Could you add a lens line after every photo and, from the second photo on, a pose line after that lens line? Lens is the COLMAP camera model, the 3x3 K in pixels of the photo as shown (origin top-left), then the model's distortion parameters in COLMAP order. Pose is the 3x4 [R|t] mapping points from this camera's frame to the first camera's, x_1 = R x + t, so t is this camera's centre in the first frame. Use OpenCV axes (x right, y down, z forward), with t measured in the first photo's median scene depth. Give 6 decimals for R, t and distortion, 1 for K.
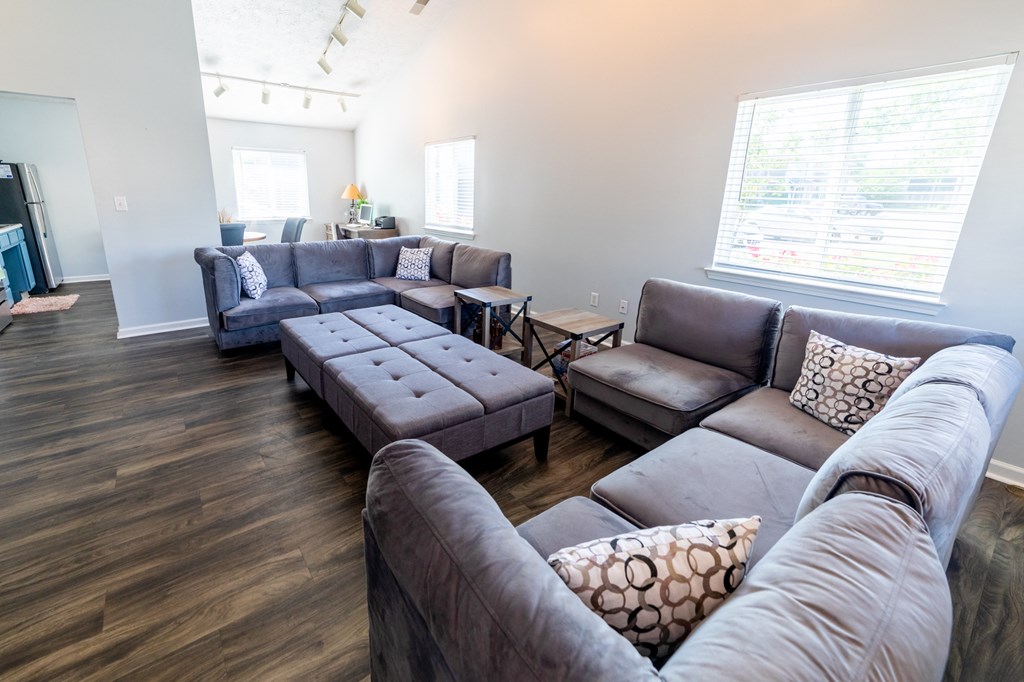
lens RADIAL K [[444.8, 0, 512.6], [0, 444.8, 337.6], [0, 0, 1]] dist [0.001634, 0.000495]
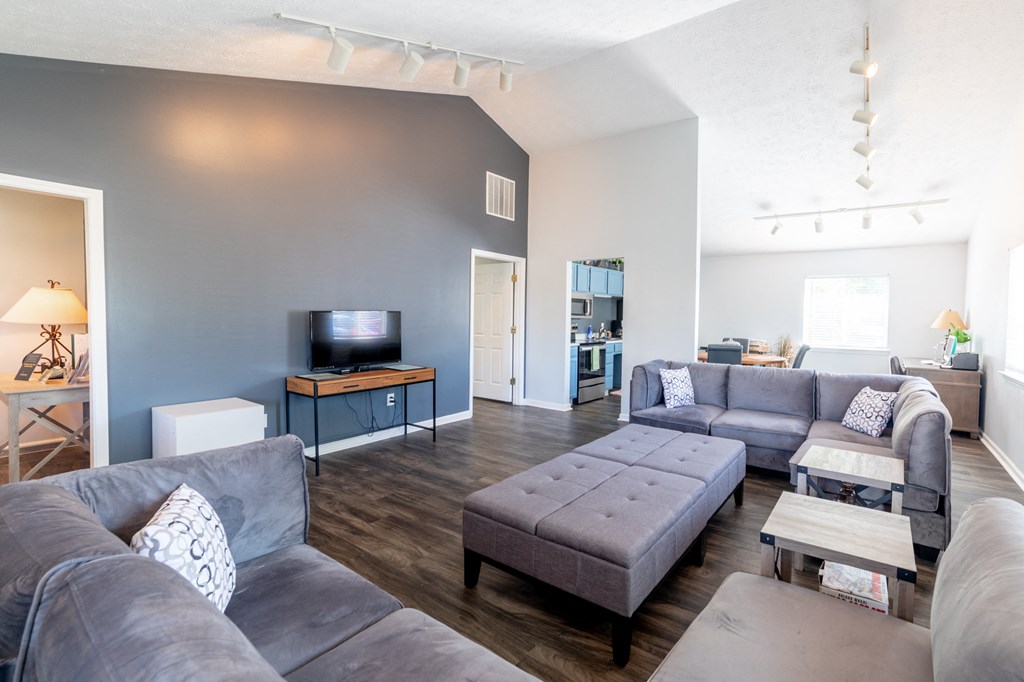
lens RADIAL K [[475.6, 0, 511.8], [0, 475.6, 339.0], [0, 0, 1]] dist [-0.002339, -0.000090]
pose [[0.245241, 0.044718, -0.968430, 0.658228], [-0.312310, 0.949326, -0.035252, -0.125375], [0.917780, 0.311095, 0.246780, 0.439145]]
